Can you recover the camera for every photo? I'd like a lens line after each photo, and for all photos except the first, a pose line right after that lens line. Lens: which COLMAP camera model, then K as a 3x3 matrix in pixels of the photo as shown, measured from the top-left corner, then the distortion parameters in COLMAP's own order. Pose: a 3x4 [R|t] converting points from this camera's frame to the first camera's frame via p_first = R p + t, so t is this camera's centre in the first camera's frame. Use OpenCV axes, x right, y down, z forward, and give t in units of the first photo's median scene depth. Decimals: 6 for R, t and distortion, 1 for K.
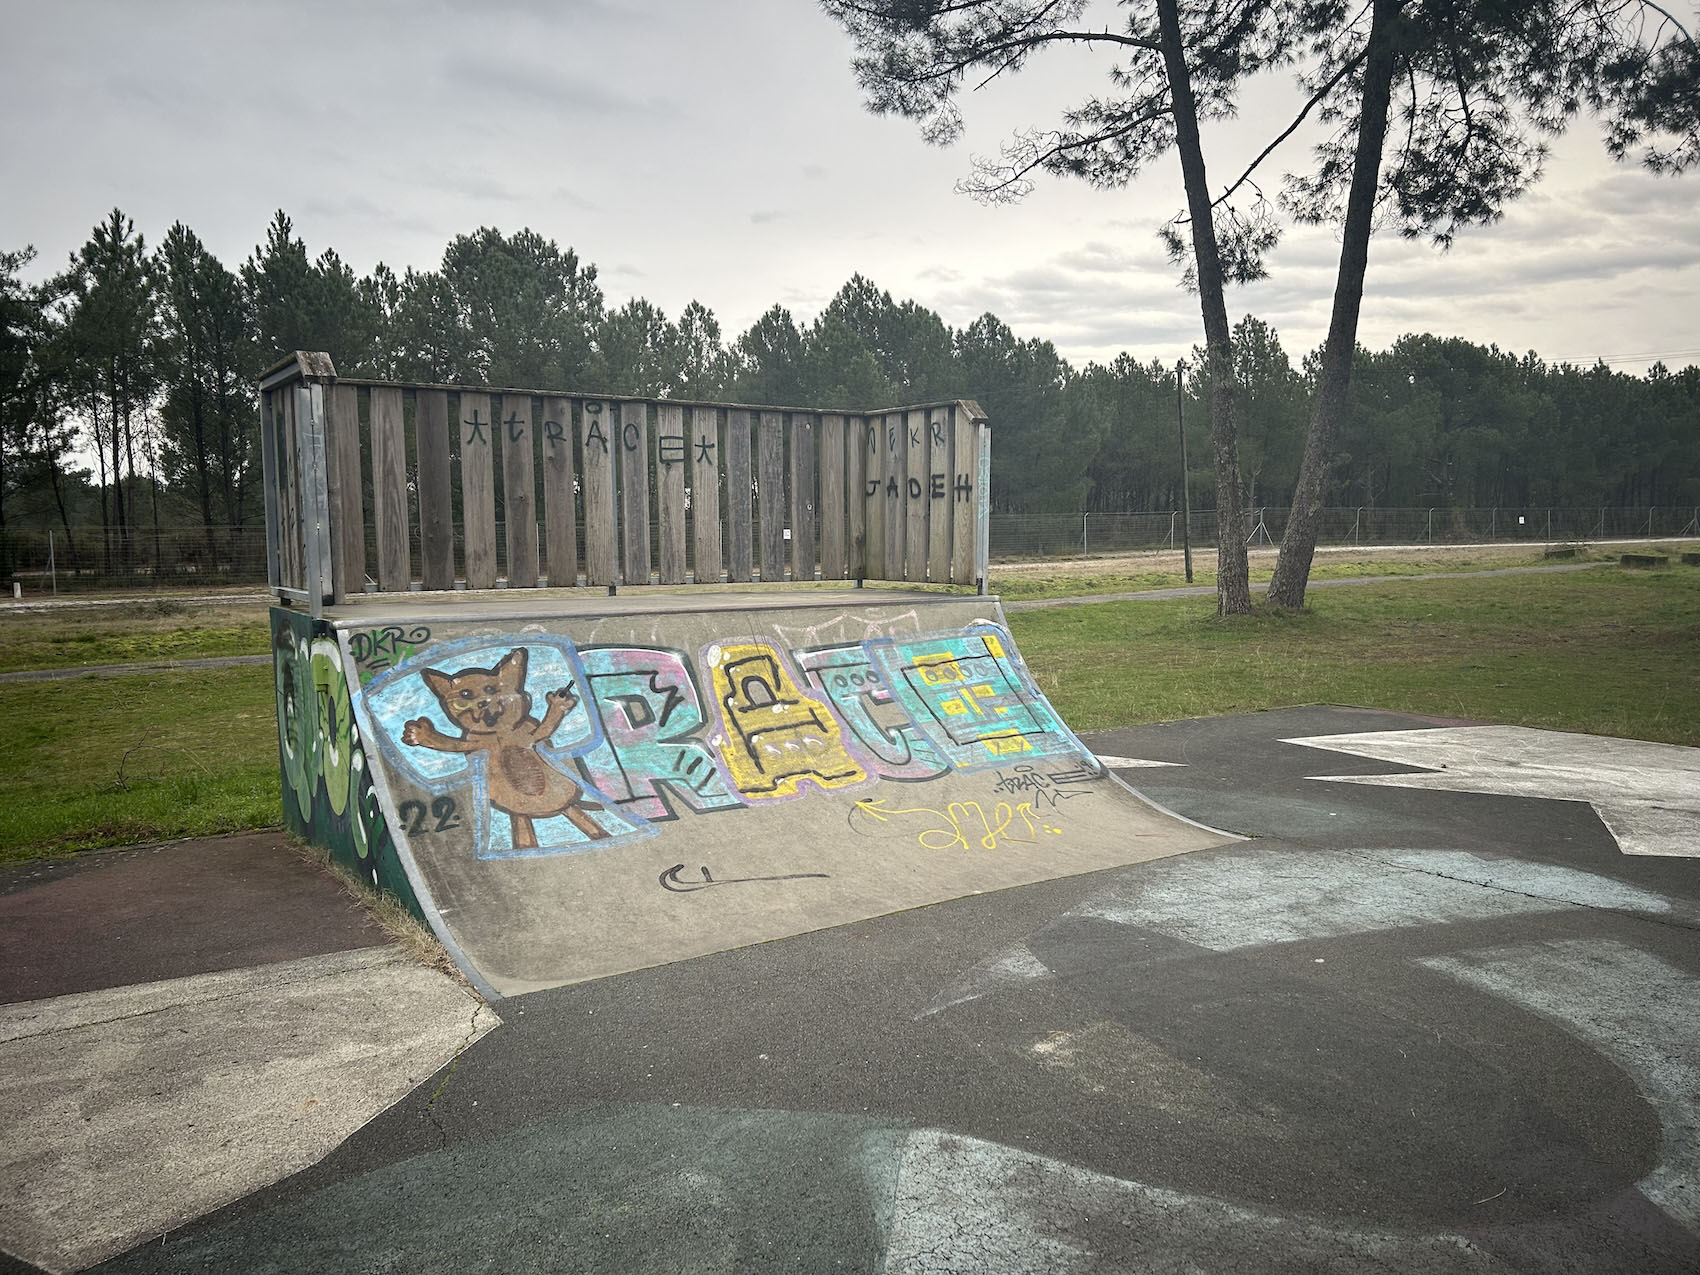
lens RADIAL K [[1288.9, 0, 855.0], [0, 1288.9, 668.3], [0, 0, 1]] dist [0.045702, -0.055008]
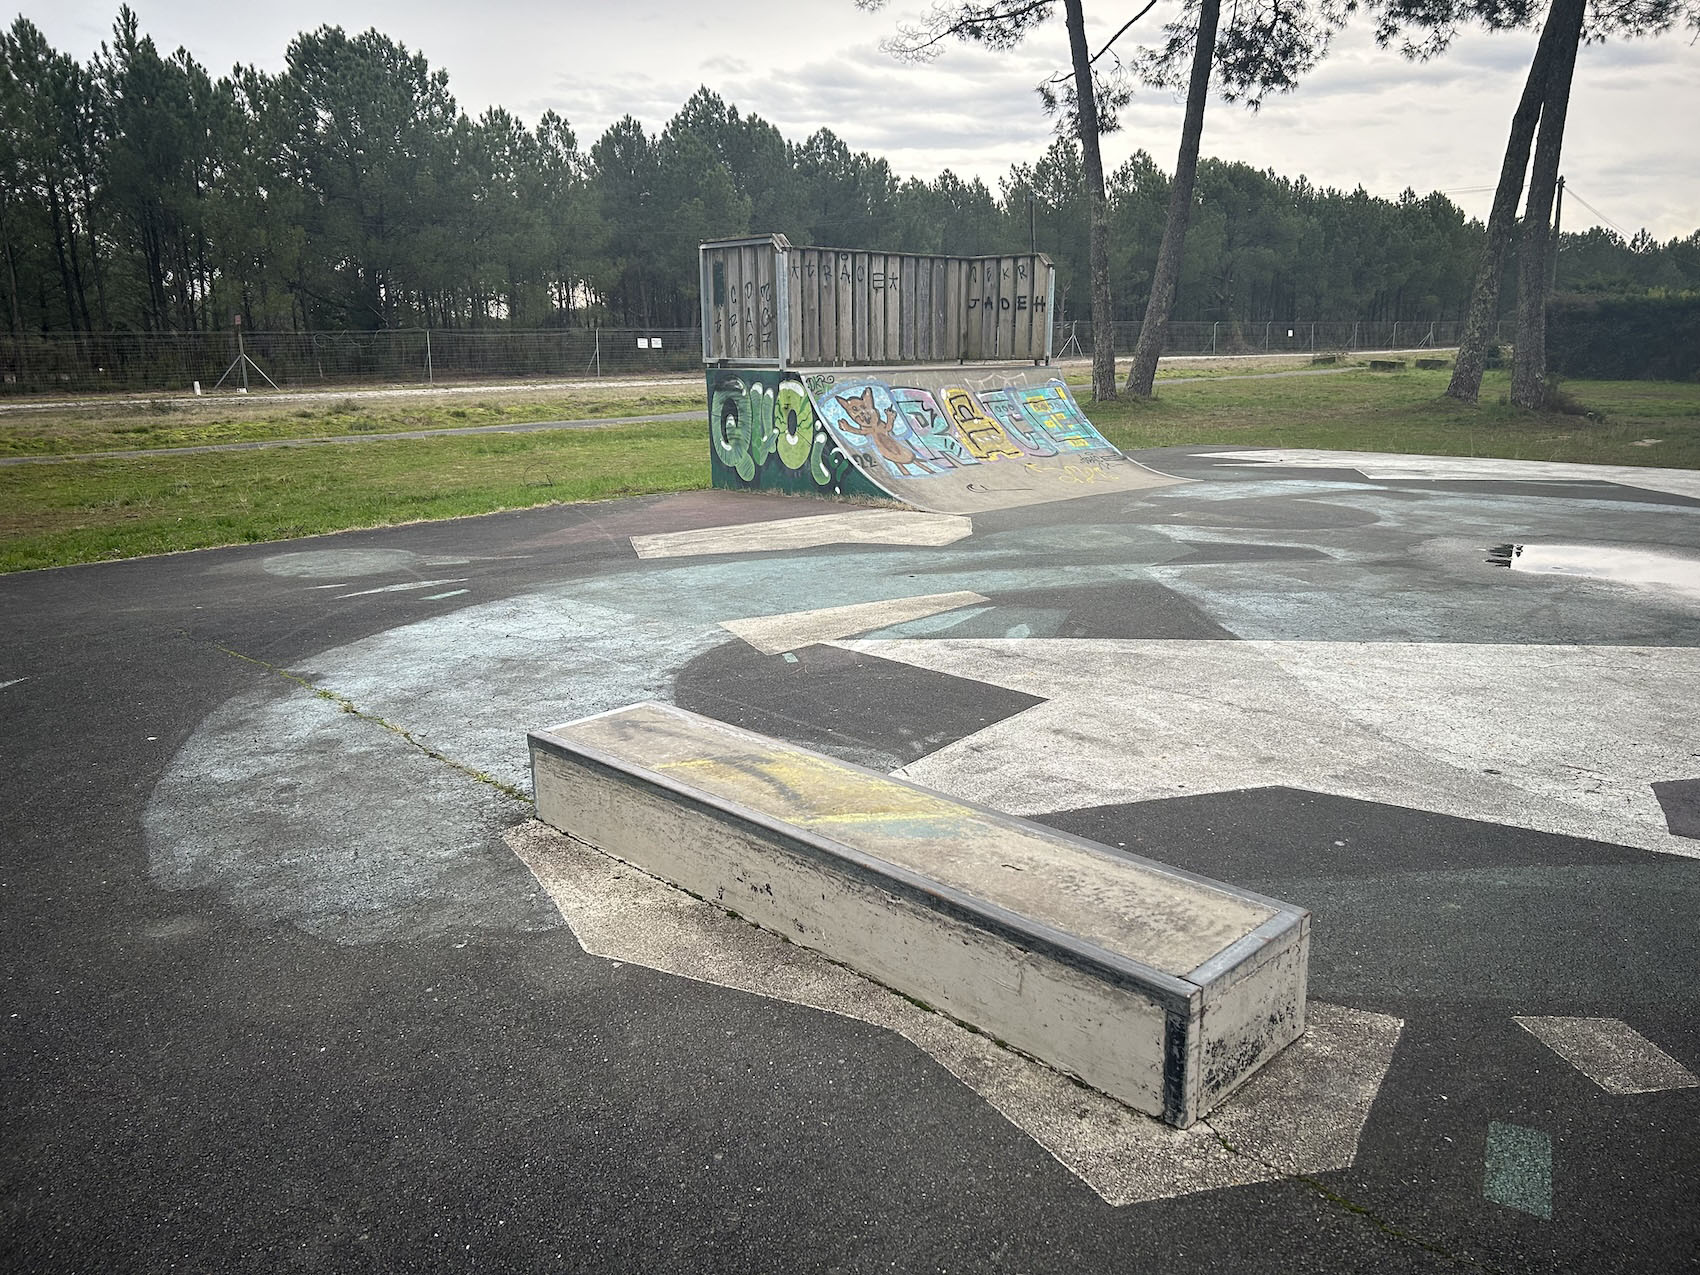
lens RADIAL K [[1288.9, 0, 855.0], [0, 1288.9, 668.3], [0, 0, 1]] dist [0.045702, -0.055008]
pose [[0.986803, -0.037460, 0.157531, -0.155189], [0.015240, 0.990040, 0.139959, 0.034460], [-0.161205, -0.135711, 0.977546, -0.258832]]
